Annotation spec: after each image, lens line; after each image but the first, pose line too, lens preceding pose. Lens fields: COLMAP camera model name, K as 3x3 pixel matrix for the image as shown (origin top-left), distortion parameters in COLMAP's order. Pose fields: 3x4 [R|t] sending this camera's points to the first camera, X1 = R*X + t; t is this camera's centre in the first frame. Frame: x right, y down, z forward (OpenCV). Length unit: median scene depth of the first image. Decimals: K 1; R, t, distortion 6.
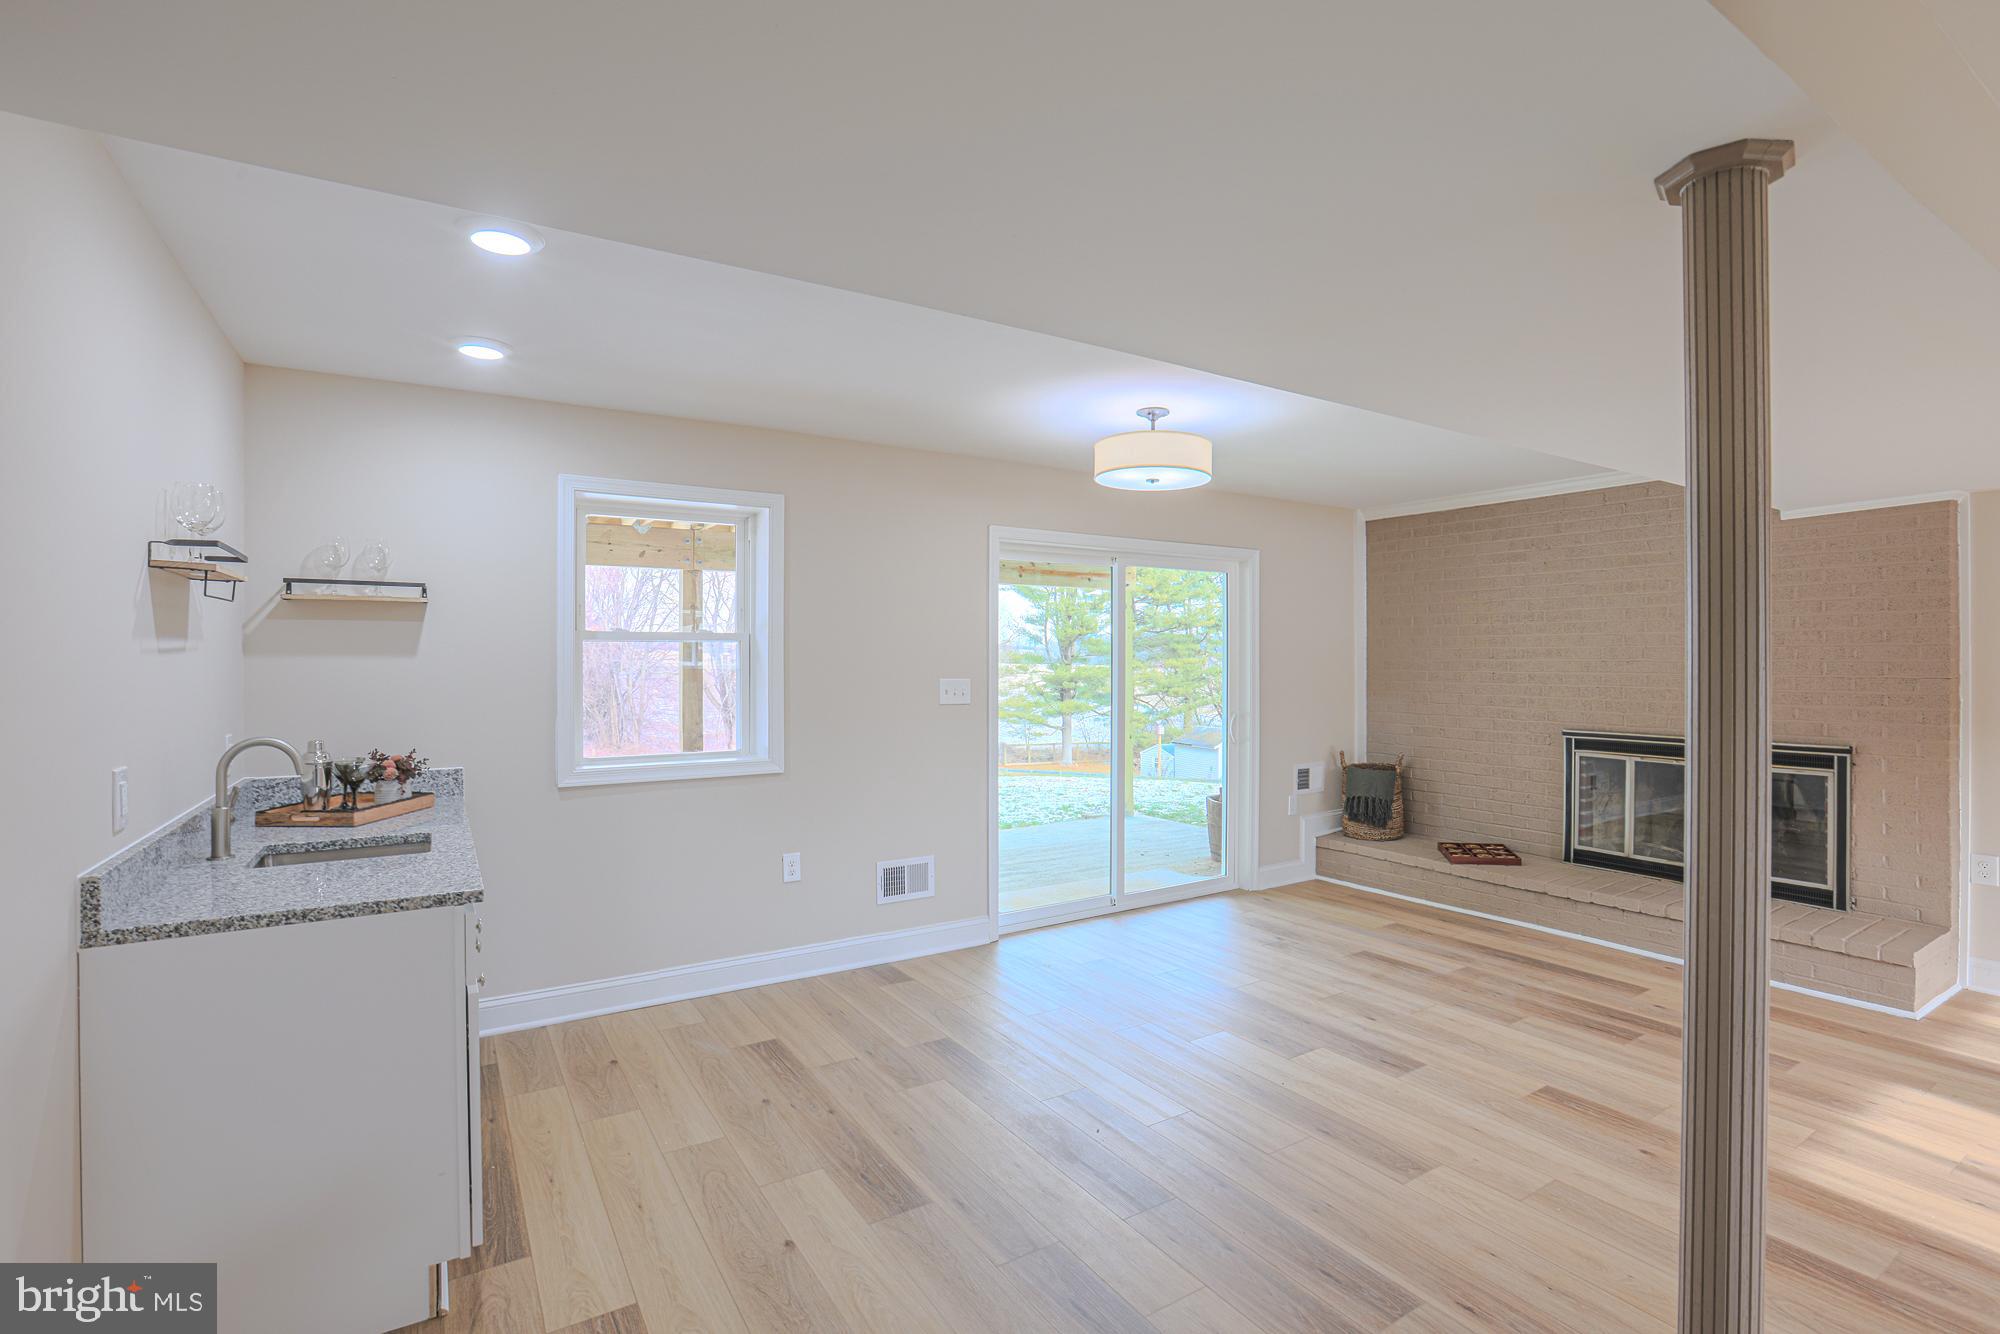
lens RADIAL K [[935.6, 0, 1006.6], [0, 935.6, 665.9], [0, 0, 1]] dist [-0.049617, 0.015879]
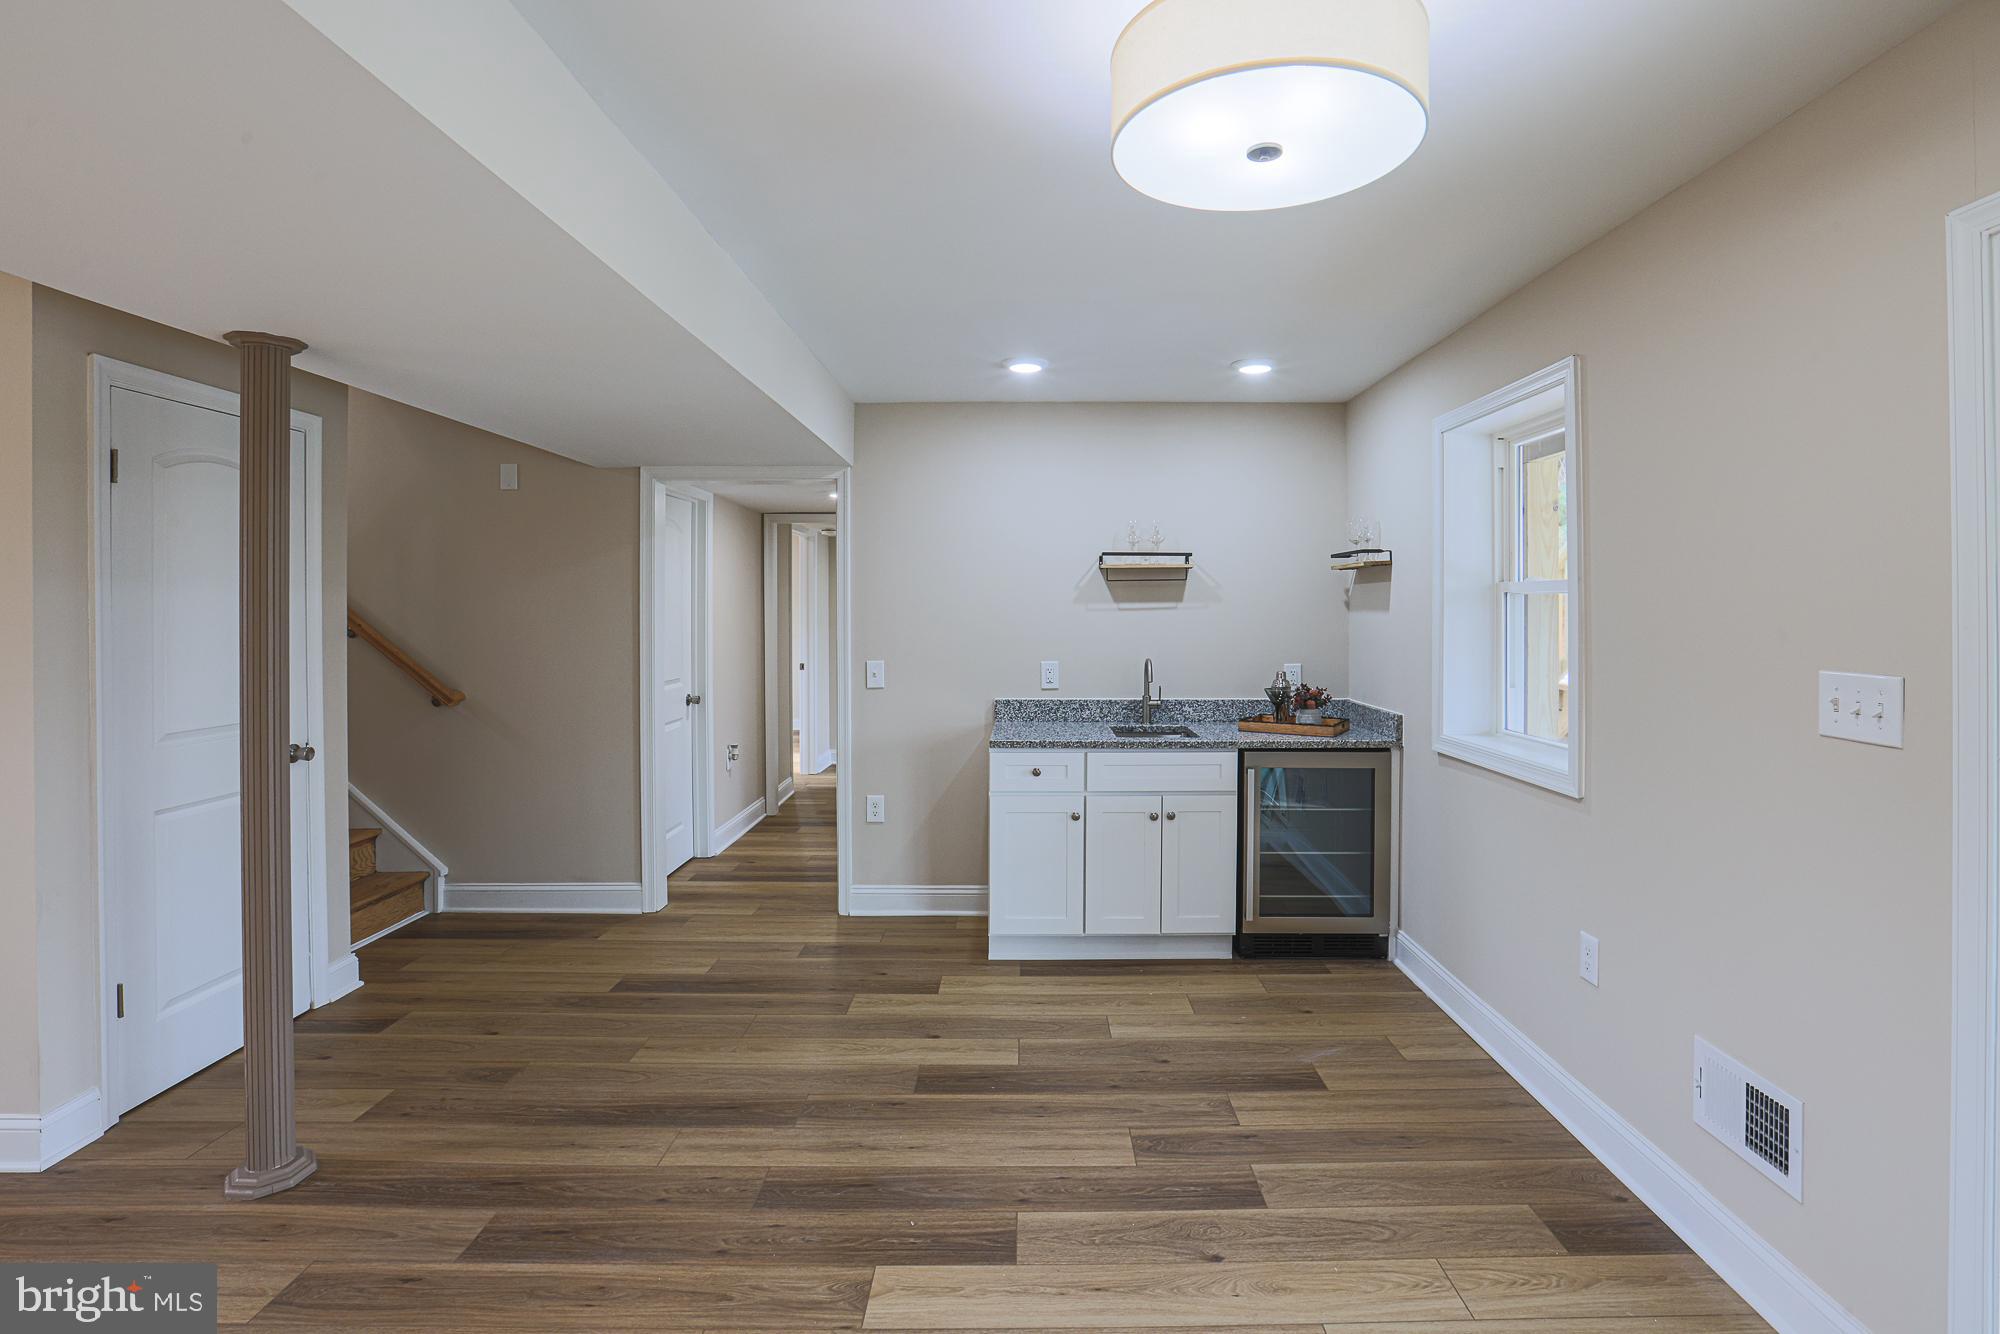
lens RADIAL K [[935.6, 0, 1026.4], [0, 935.6, 610.5], [0, 0, 1]] dist [-0.049617, 0.015879]
pose [[-0.535432, 0.002074, -0.844576, 0.511335], [-0.004275, 0.999978, 0.005166, -0.013352], [0.844568, 0.006377, -0.535411, 1.094212]]
